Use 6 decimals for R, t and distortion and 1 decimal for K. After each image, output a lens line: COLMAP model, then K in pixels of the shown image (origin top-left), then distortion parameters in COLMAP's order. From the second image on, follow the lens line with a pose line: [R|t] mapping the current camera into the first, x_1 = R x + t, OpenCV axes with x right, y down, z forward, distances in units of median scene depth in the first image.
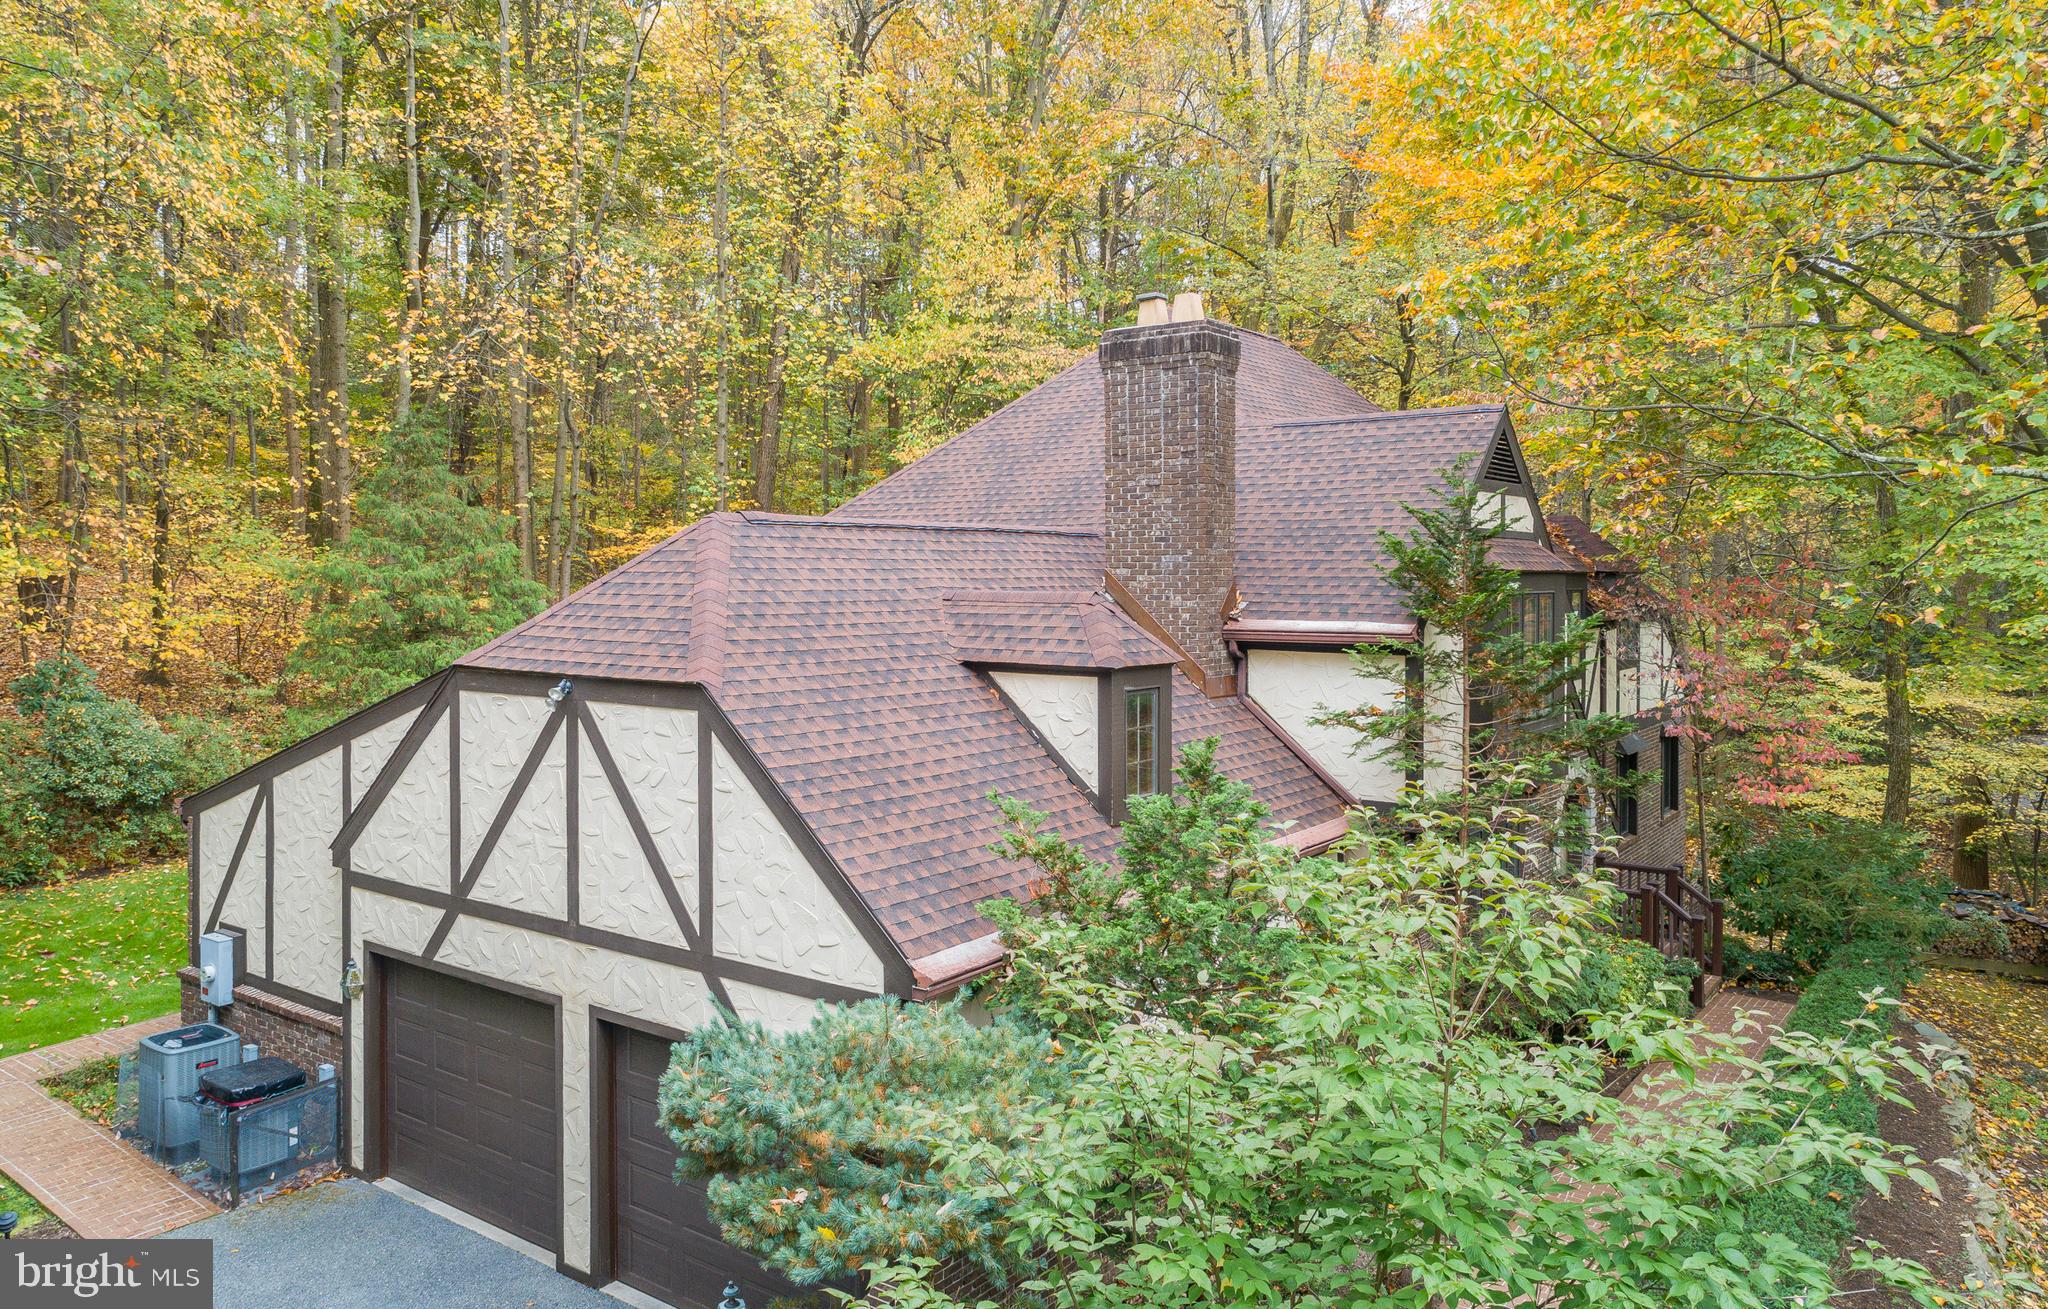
lens RADIAL K [[1464.7, 0, 1024.0], [0, 1464.7, 654.5], [0, 0, 1]] dist [-0.005664, 0.000449]
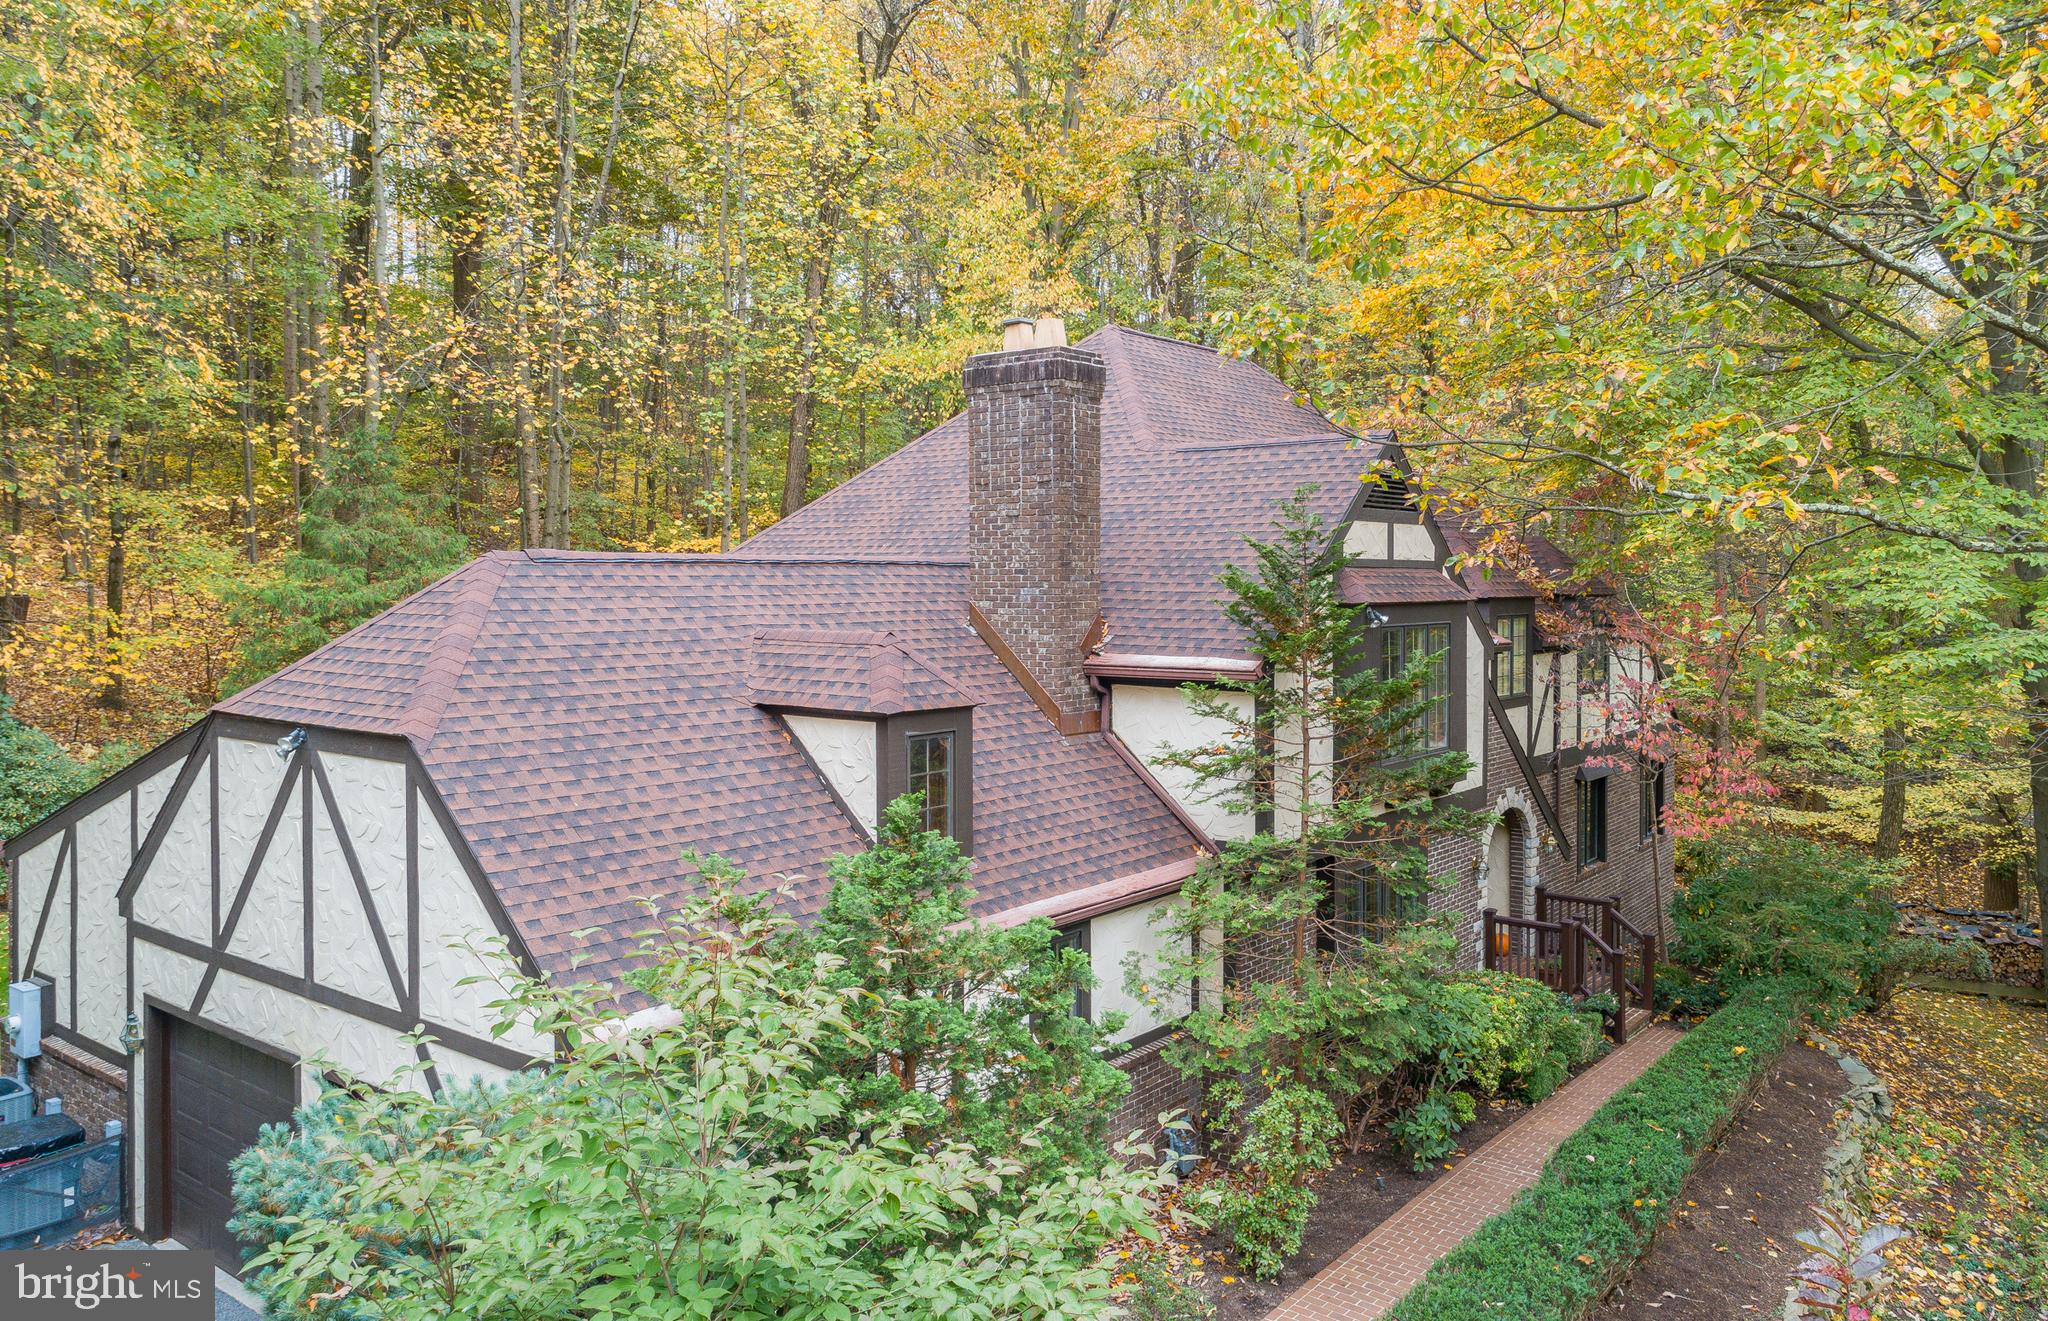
lens RADIAL K [[1488.7, 0, 1152.6], [0, 1488.7, 669.0], [0, 0, 1]] dist [-0.009370, 0.010828]
pose [[0.999905, -0.001401, 0.013734, 0.194048], [0.001338, 0.999989, 0.004585, -0.021234], [-0.013740, -0.004566, 0.999895, 0.011819]]
